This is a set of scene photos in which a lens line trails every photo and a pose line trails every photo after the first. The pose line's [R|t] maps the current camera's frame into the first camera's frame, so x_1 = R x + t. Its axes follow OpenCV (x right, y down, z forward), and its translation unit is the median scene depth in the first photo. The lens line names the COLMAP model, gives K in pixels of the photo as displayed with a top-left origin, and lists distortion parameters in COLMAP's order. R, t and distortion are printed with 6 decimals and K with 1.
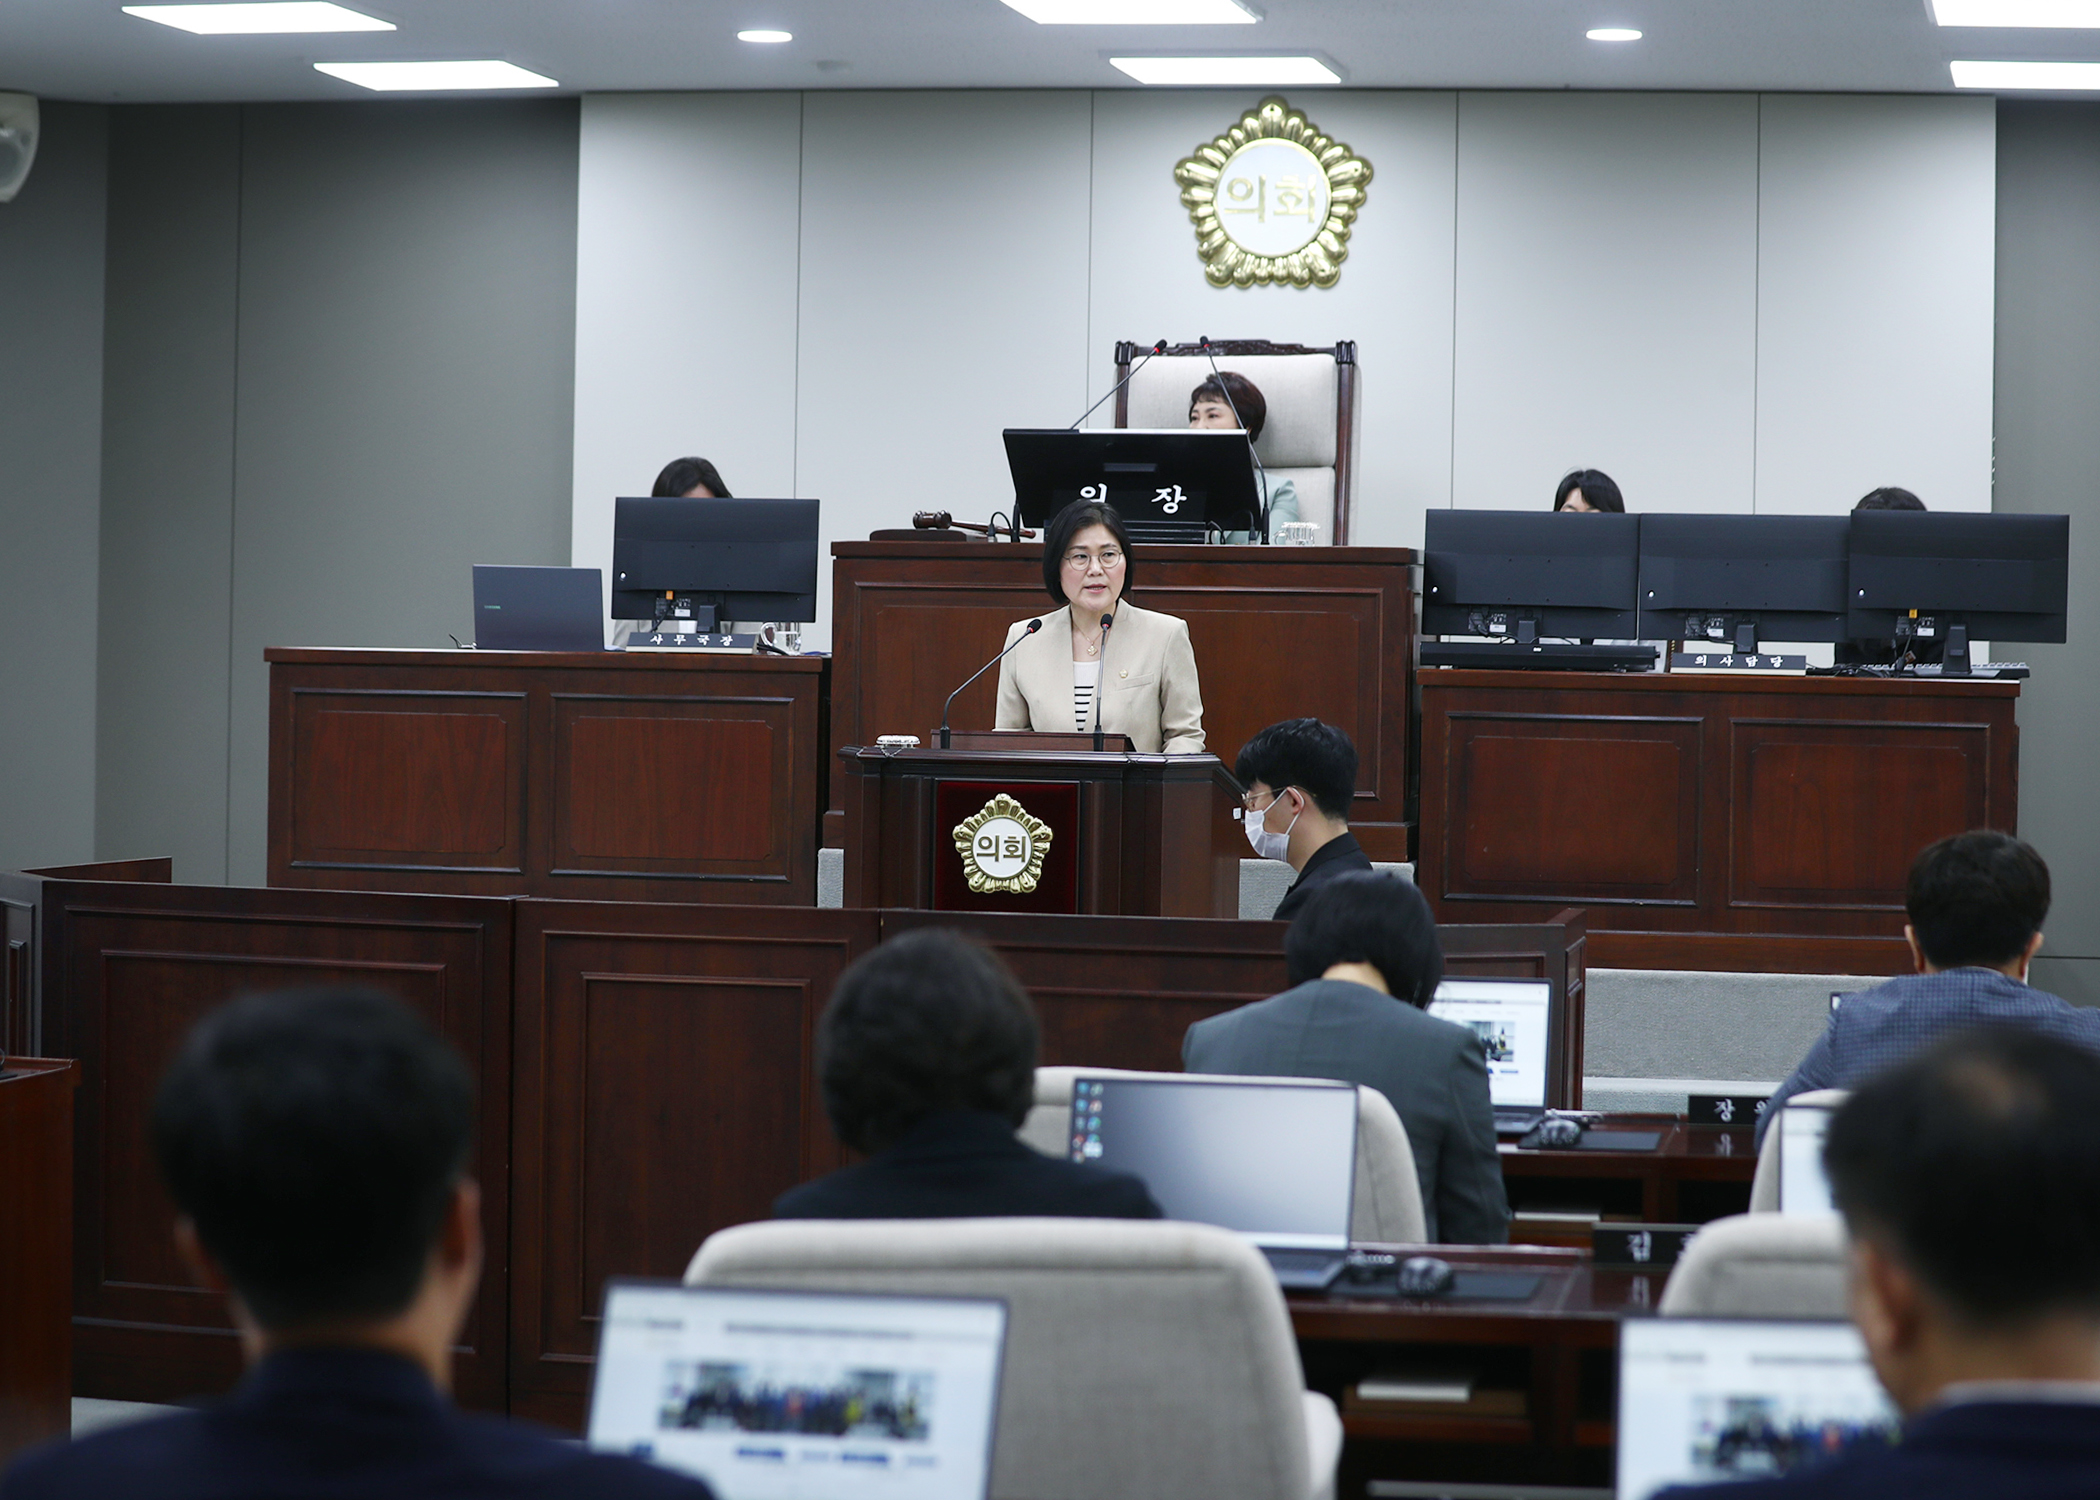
lens RADIAL K [[5351.0, 0, 1050.0], [0, 5351.0, 750.0], [0, 0, 1]] dist [-0.233596, -0.480267]
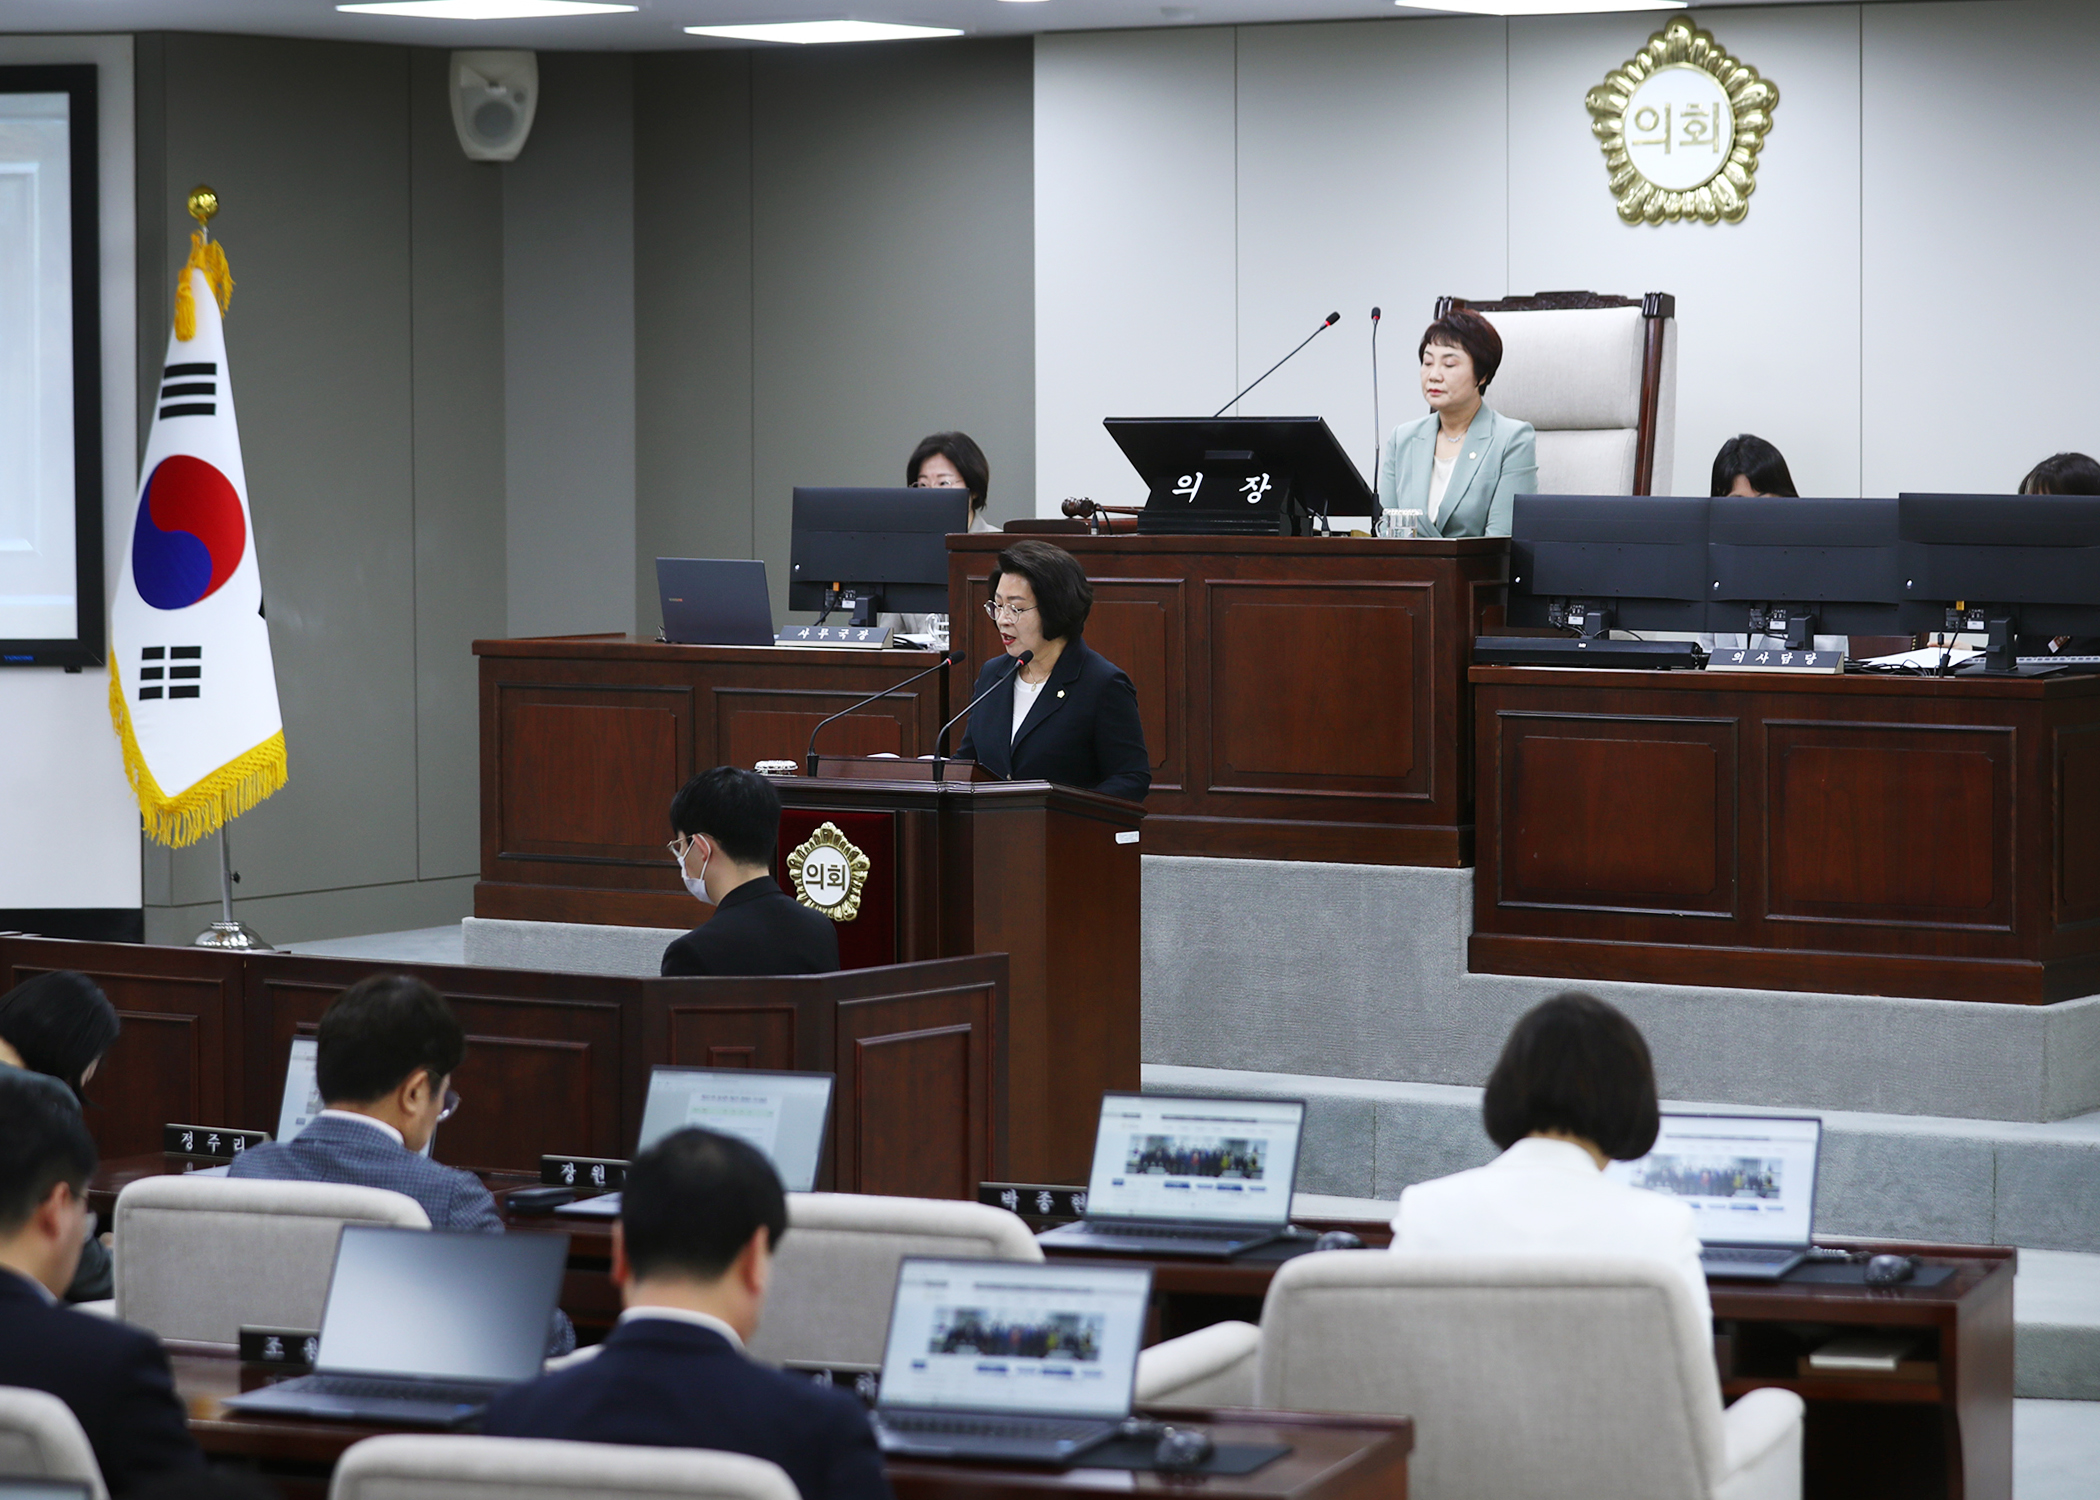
lens RADIAL K [[6600.2, 0, 1050.0], [0, 6600.2, 750.0], [0, 0, 1]] dist [-0.132529, -0.183037]
pose [[0.921065, 0.002302, -0.389401, 0.440669], [0.009189, 0.999576, 0.027644, -0.032083], [0.389299, -0.029040, 0.920653, -0.109863]]
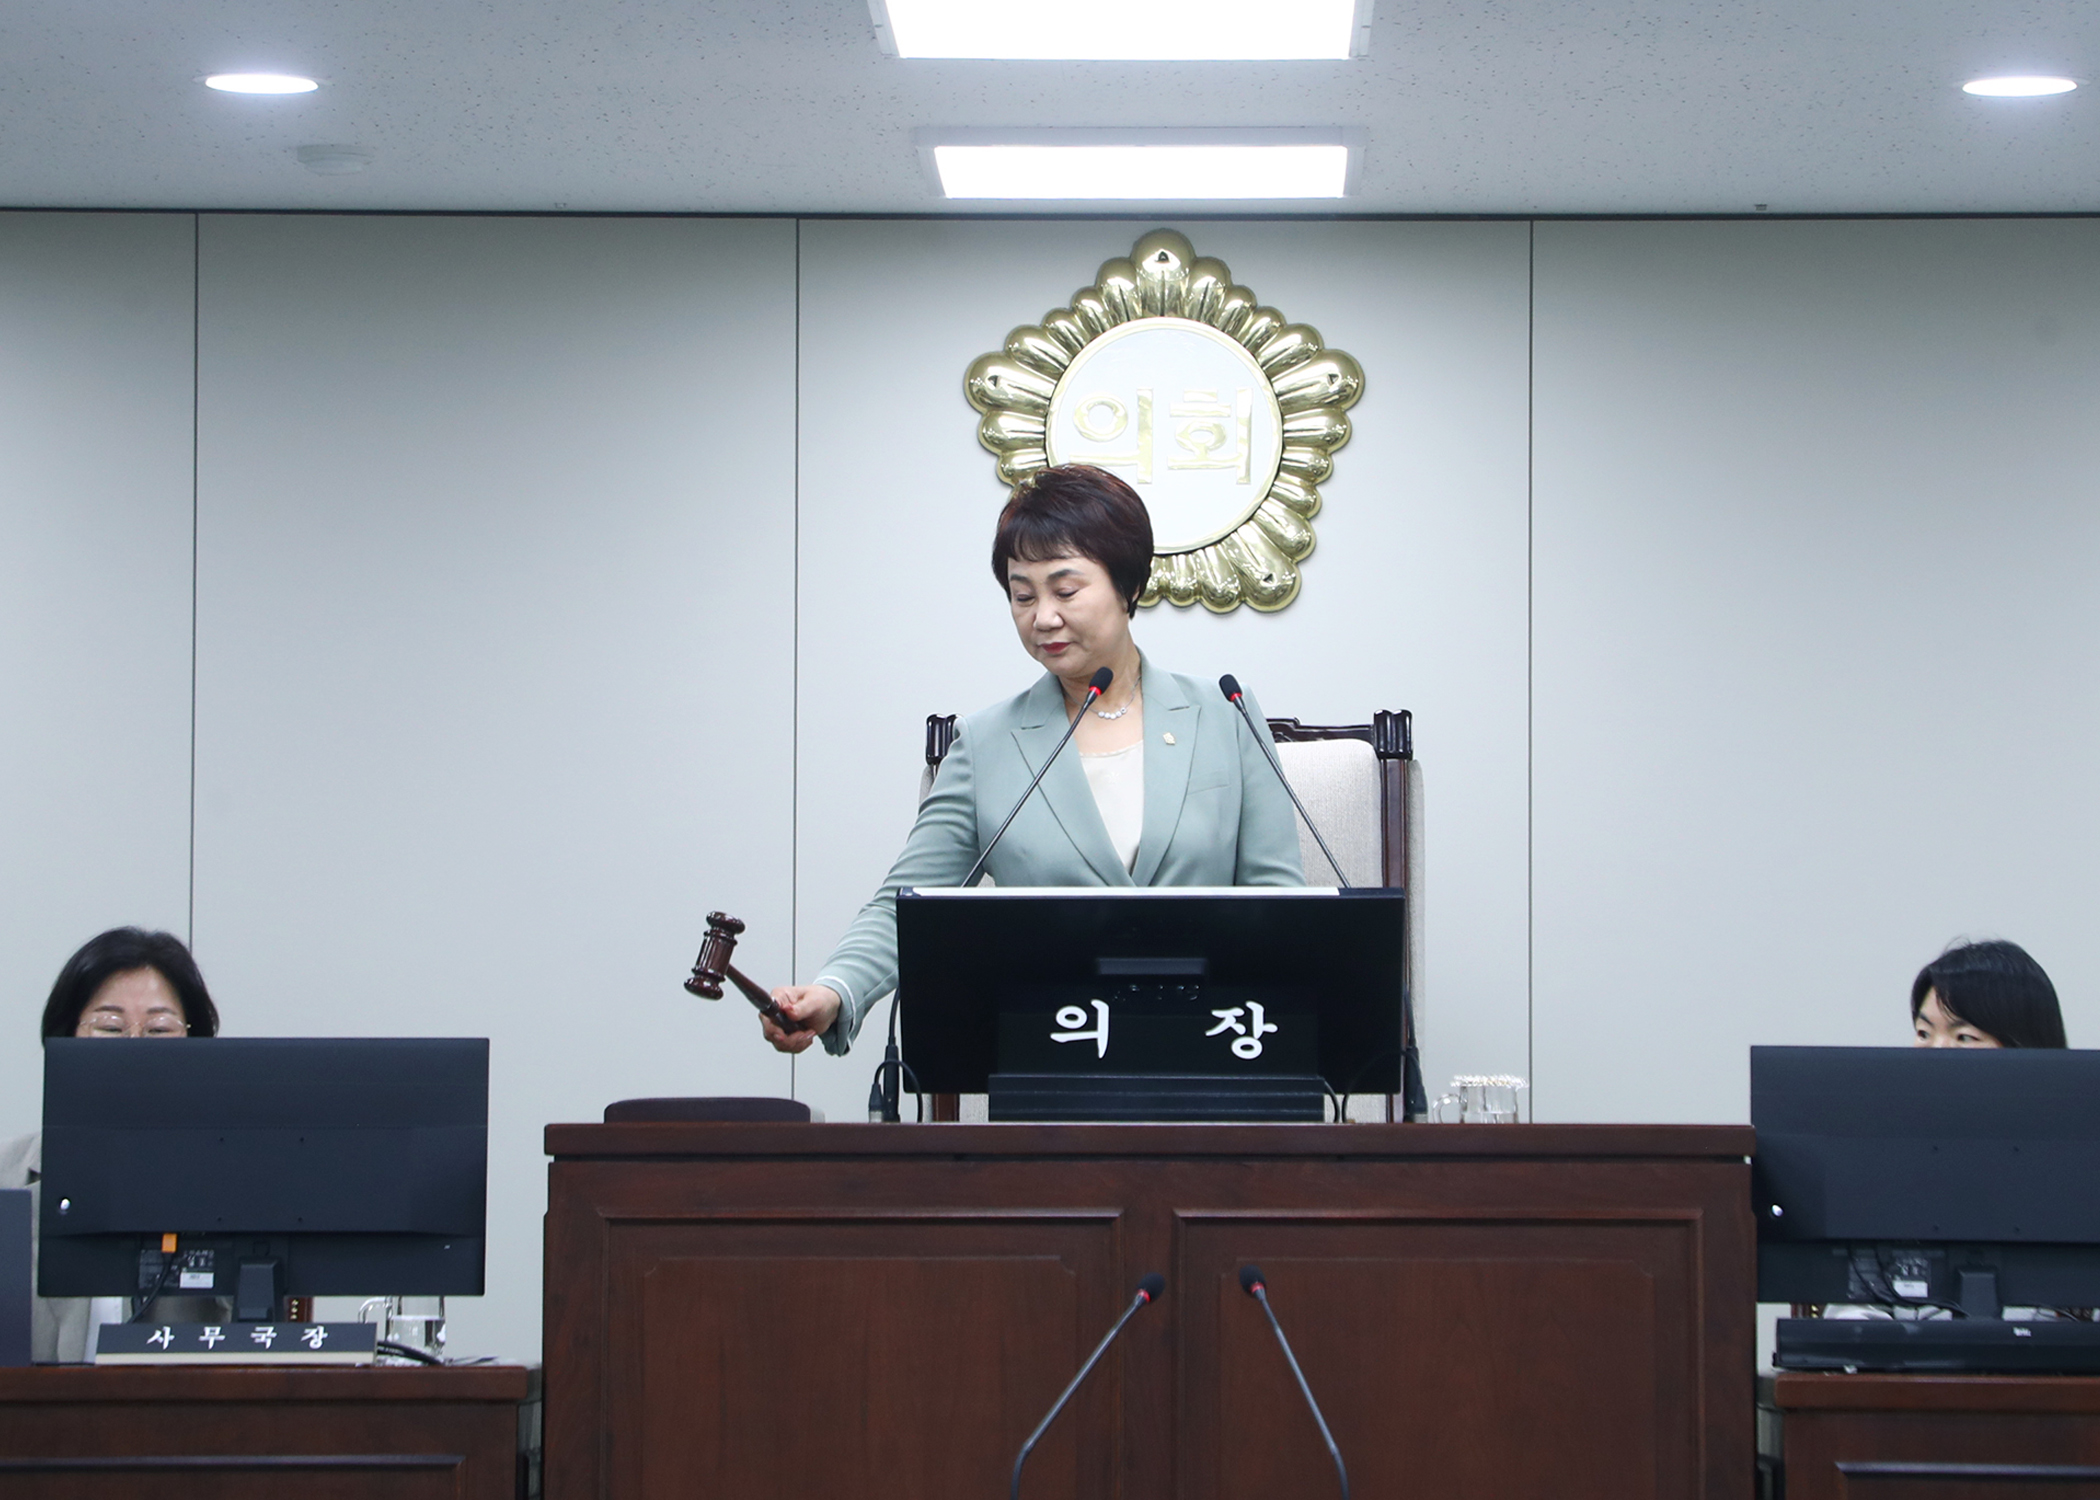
lens RADIAL K [[9089.4, 0, 1050.0], [0, 9089.4, 750.0], [0, 0, 1]] dist [0.721737, -4.547617]
pose [[0.984879, -0.004015, 0.173197, -0.135069], [0.017682, 0.996840, -0.077441, -0.008169], [-0.172339, 0.079333, 0.981838, 0.181143]]
